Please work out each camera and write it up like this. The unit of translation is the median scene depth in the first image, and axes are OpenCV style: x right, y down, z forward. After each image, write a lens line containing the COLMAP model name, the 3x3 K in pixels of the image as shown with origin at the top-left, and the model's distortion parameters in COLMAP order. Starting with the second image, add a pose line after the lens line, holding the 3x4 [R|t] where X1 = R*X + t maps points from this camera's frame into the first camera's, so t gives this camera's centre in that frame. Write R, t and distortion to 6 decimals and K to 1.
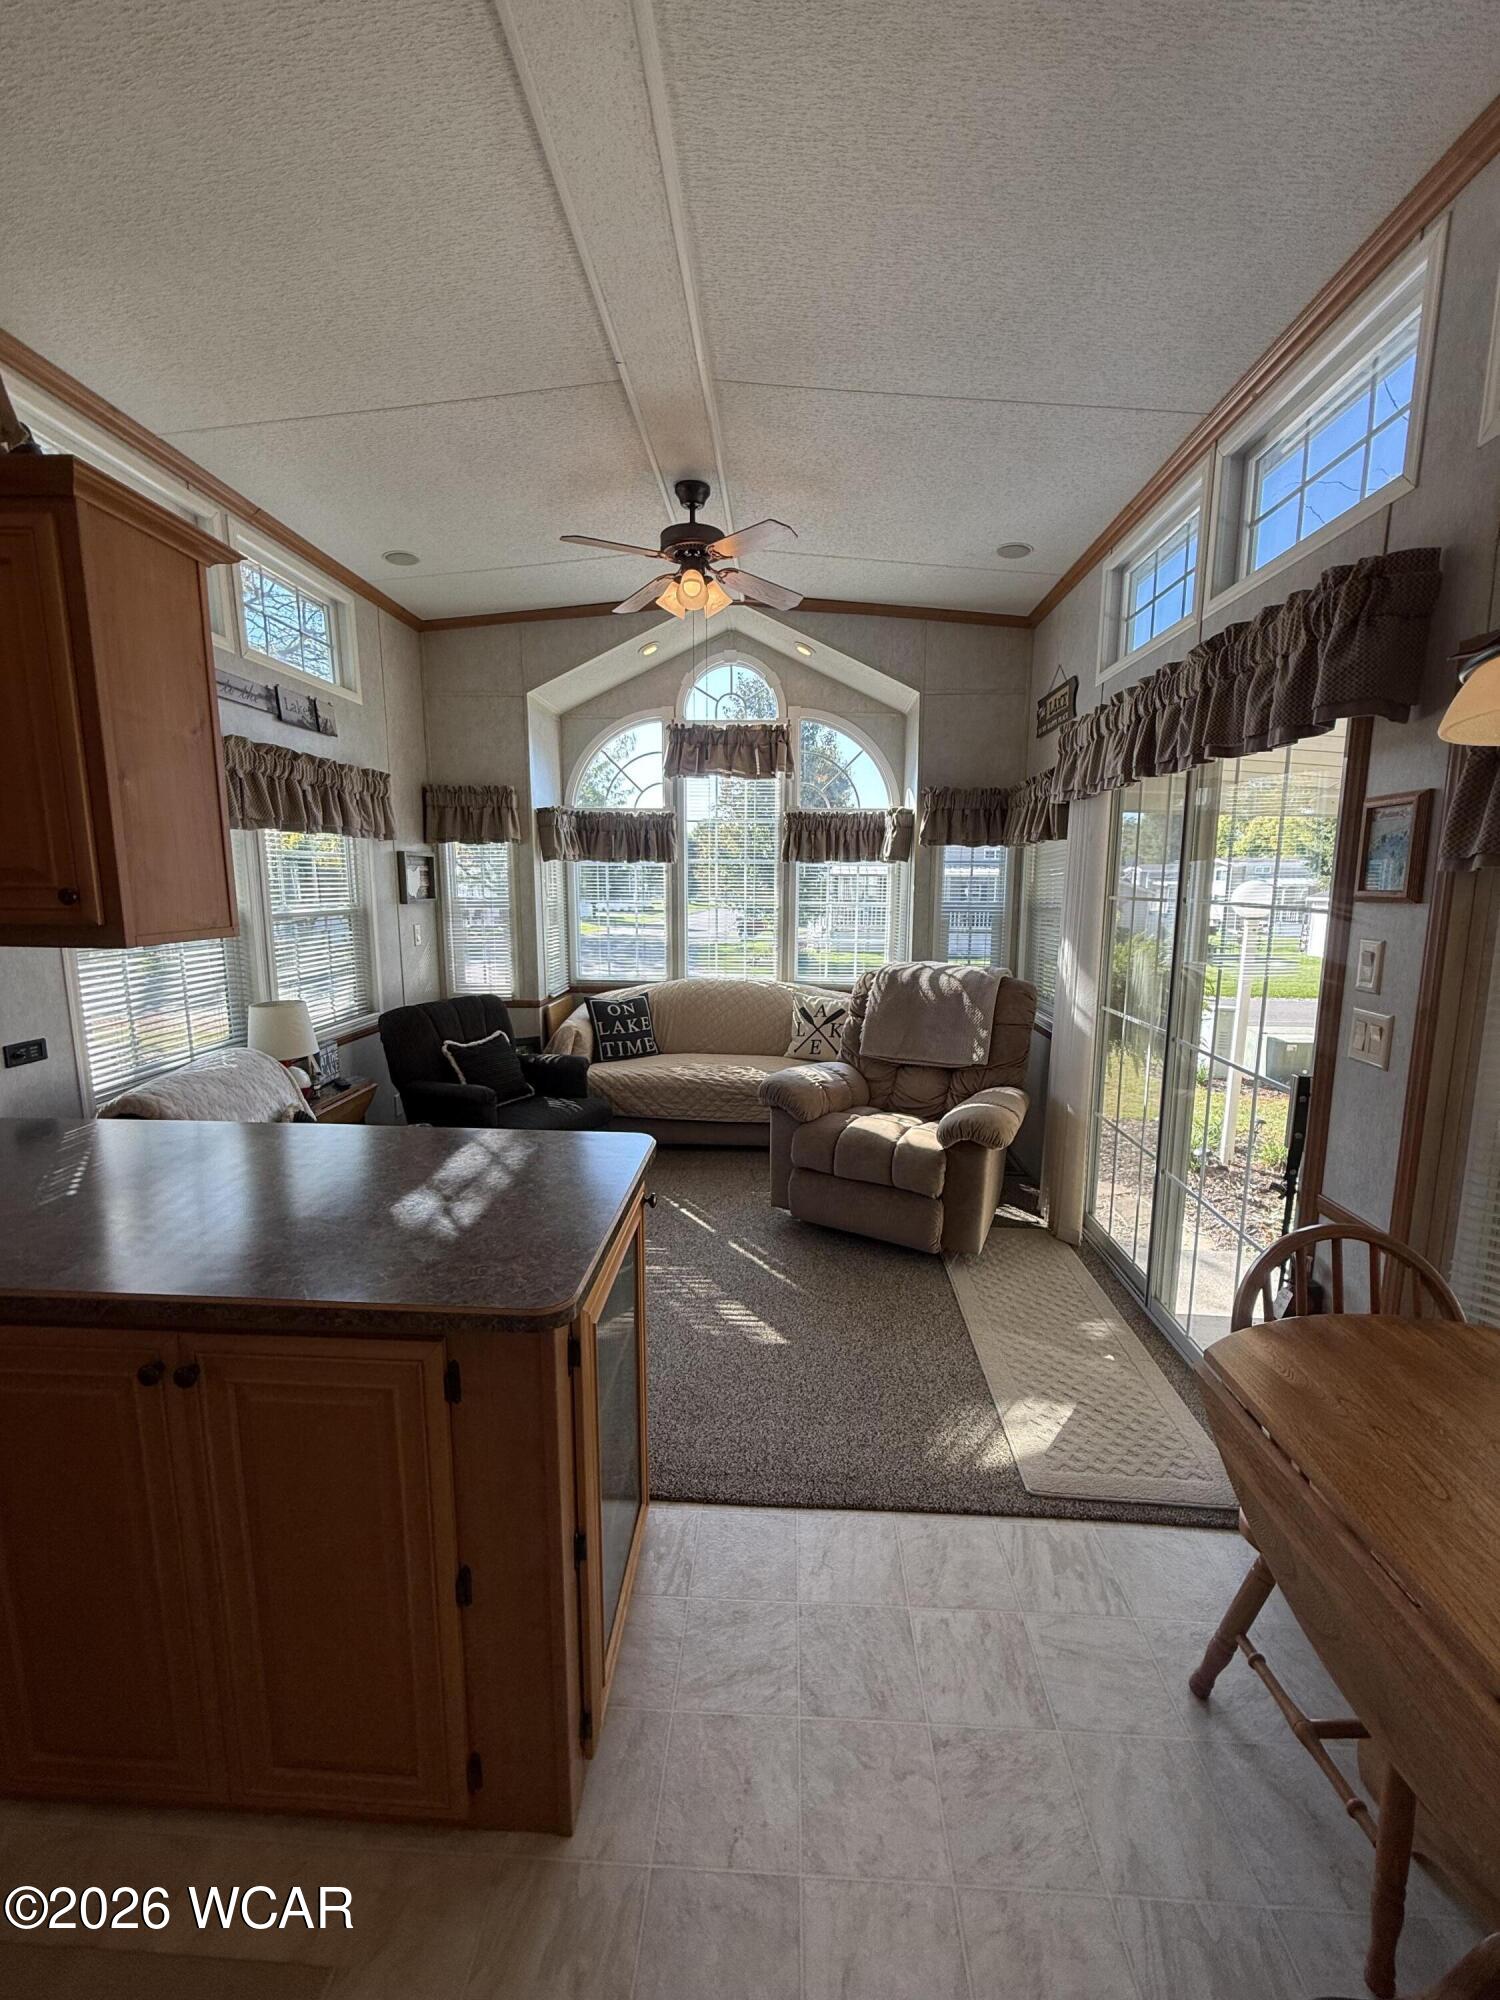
lens RADIAL K [[792.5, 0, 752.3], [0, 792.5, 994.8], [0, 0, 1]] dist [-0.000306, 0.000144]
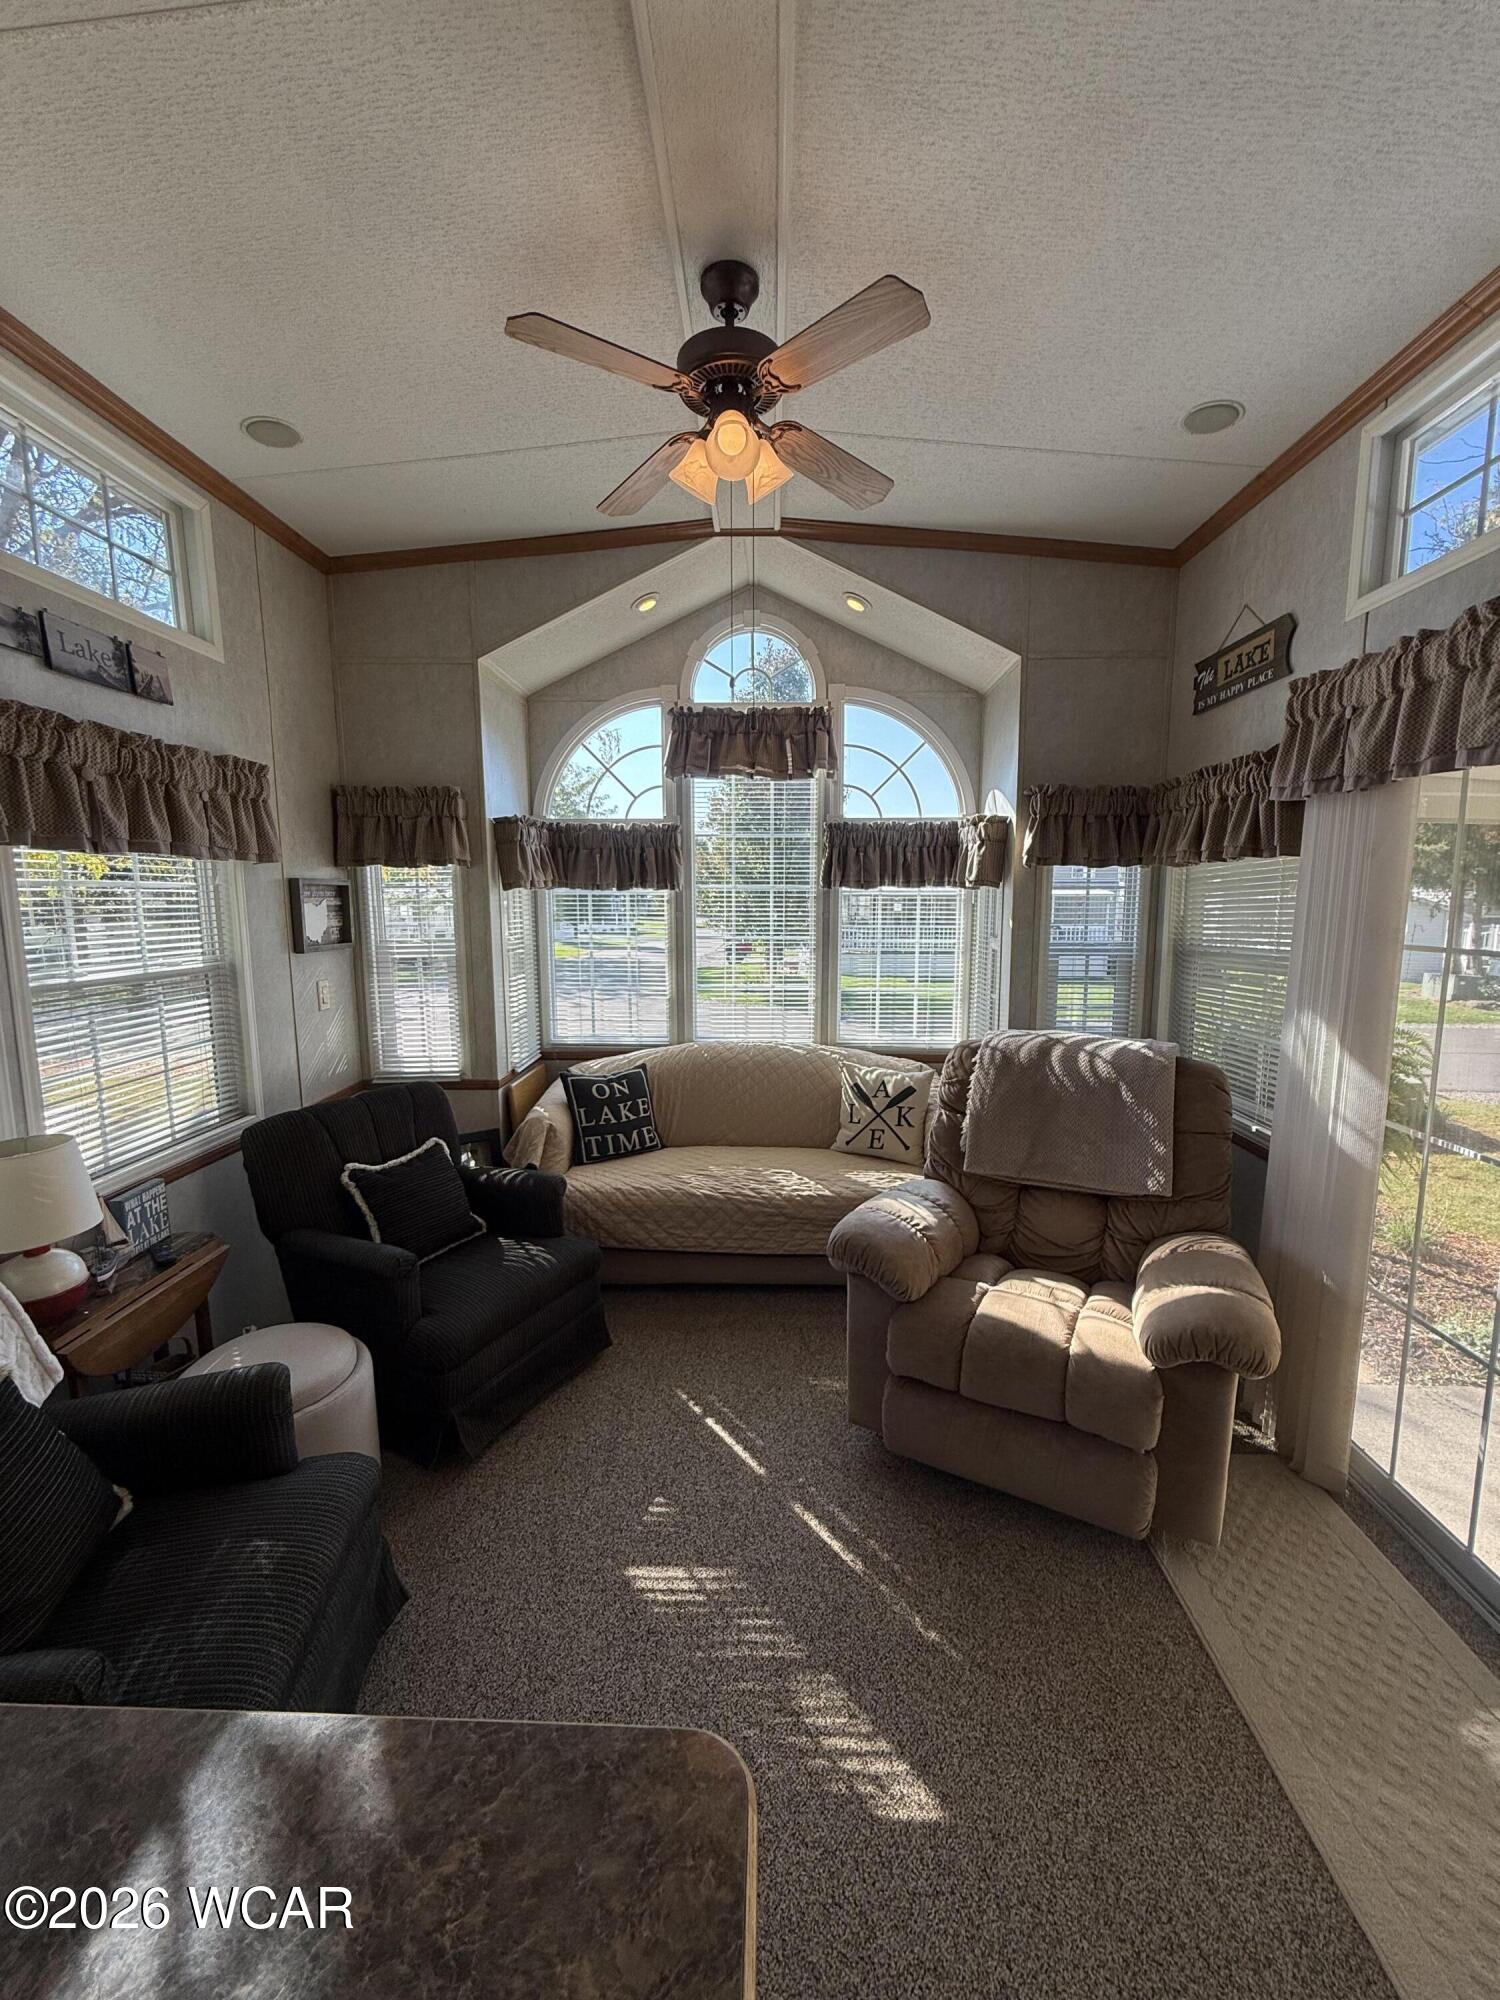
lens RADIAL K [[792.5, 0, 753.7], [0, 792.5, 996.9], [0, 0, 1]] dist [-0.000306, 0.000144]
pose [[0.999662, -0.009868, 0.024036, -0.062206], [0.010376, 0.999724, -0.021094, -0.064291], [-0.023821, 0.021336, 0.999489, 0.327237]]
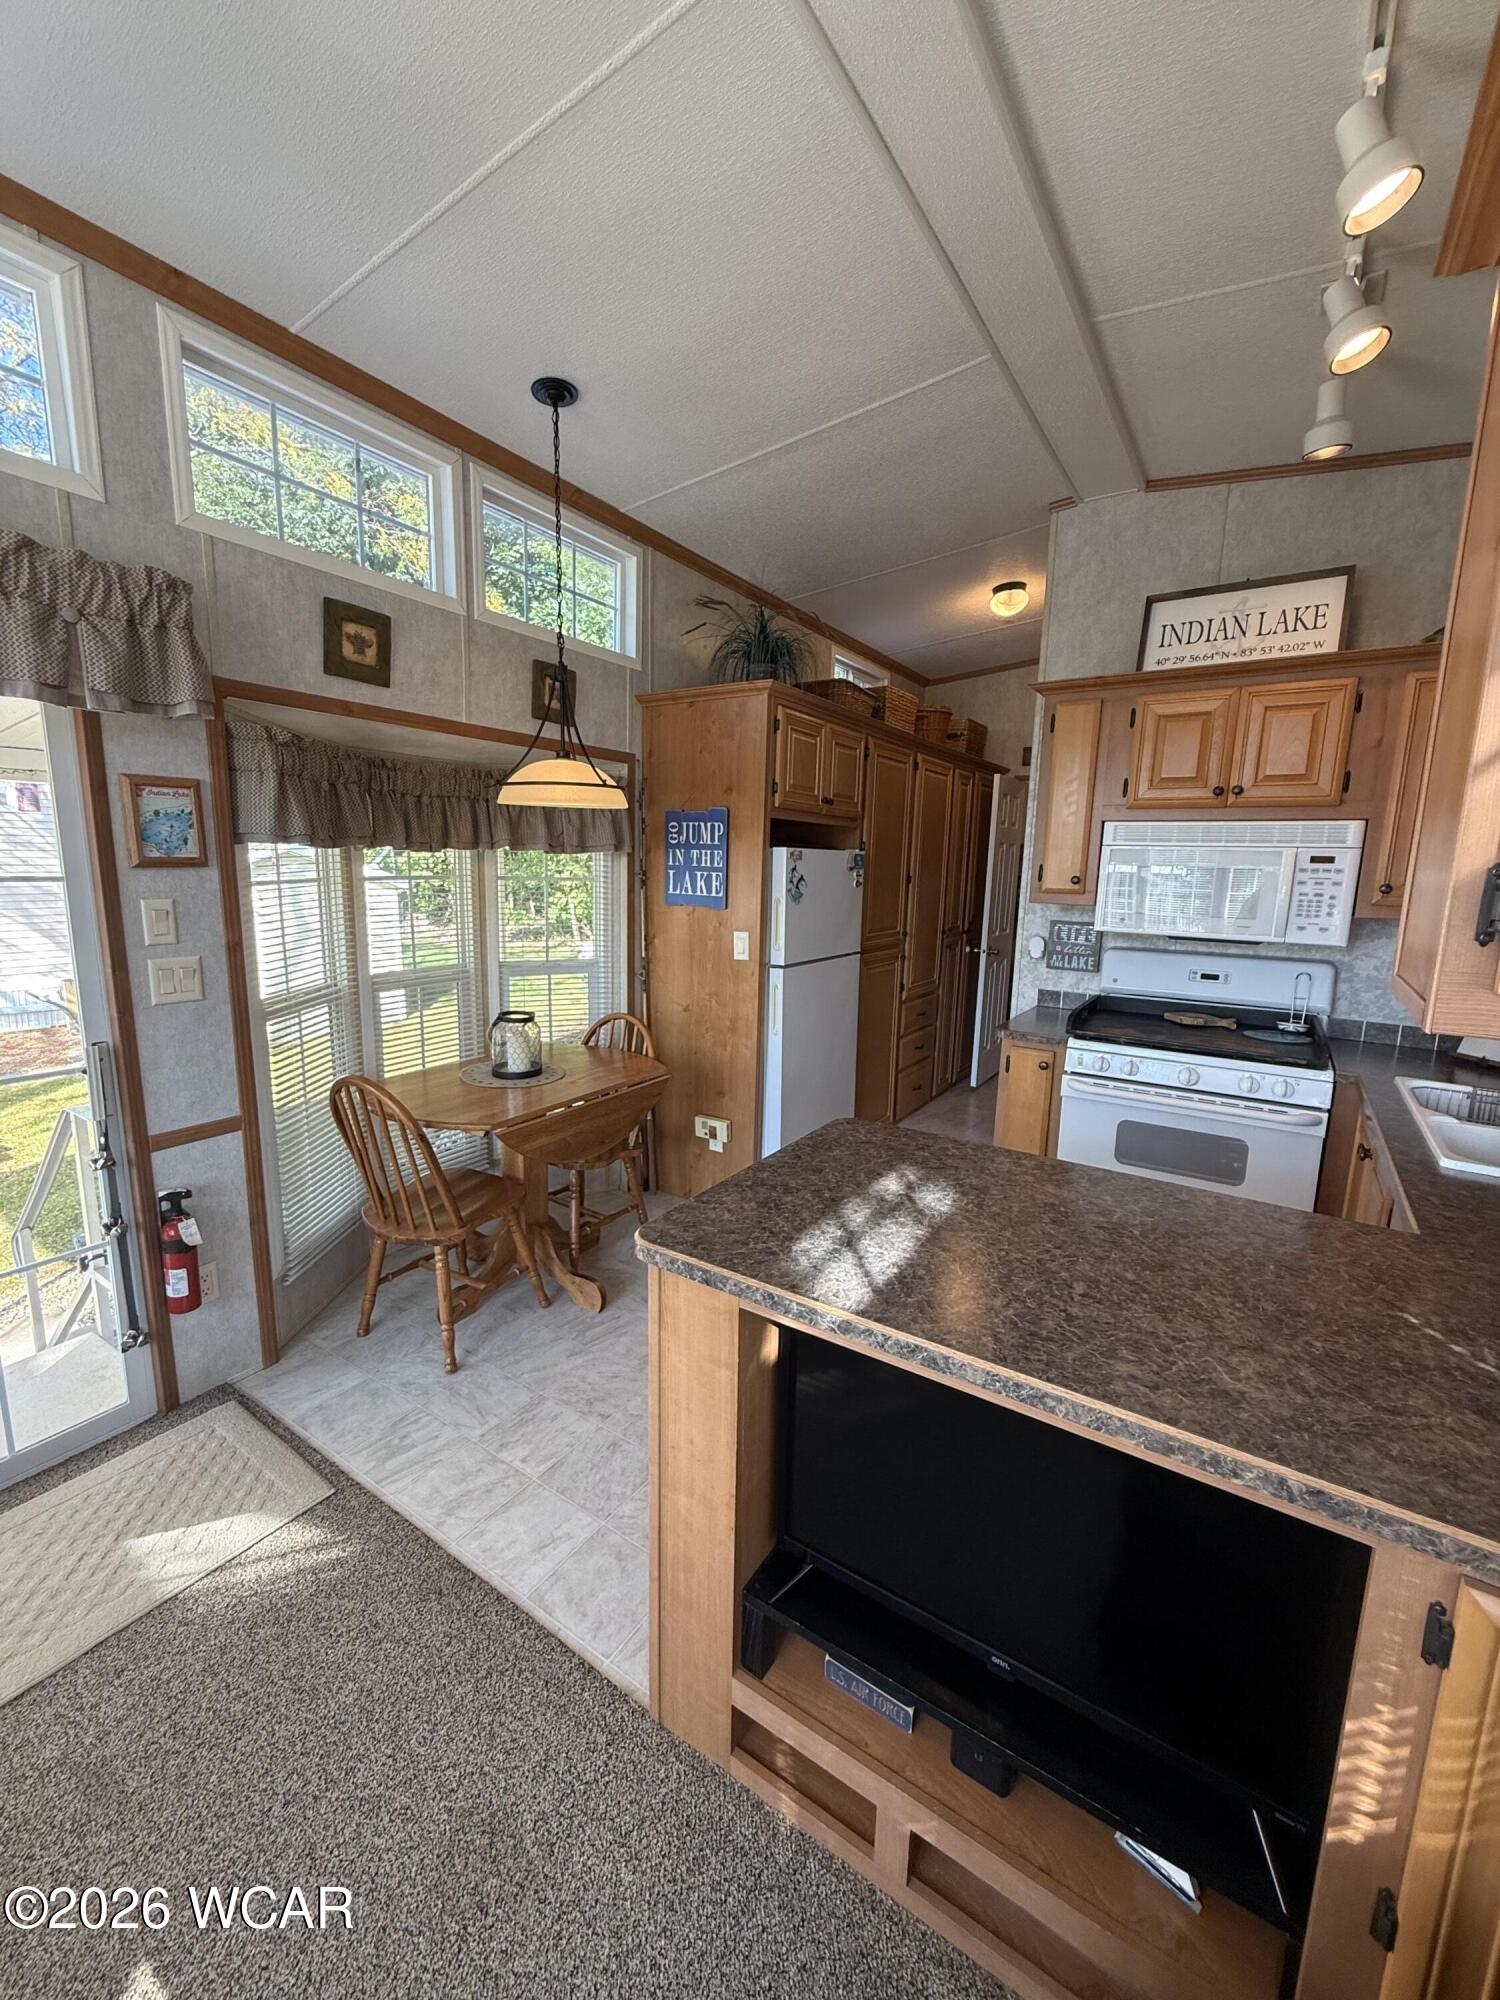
lens RADIAL K [[792.5, 0, 752.3], [0, 792.5, 999.3], [0, 0, 1]] dist [-0.000306, 0.000144]
pose [[-0.856330, -0.112057, 0.504125, -0.570842], [0.052490, 0.952234, 0.300824, -0.232683], [-0.513754, 0.284066, -0.809545, 1.522293]]
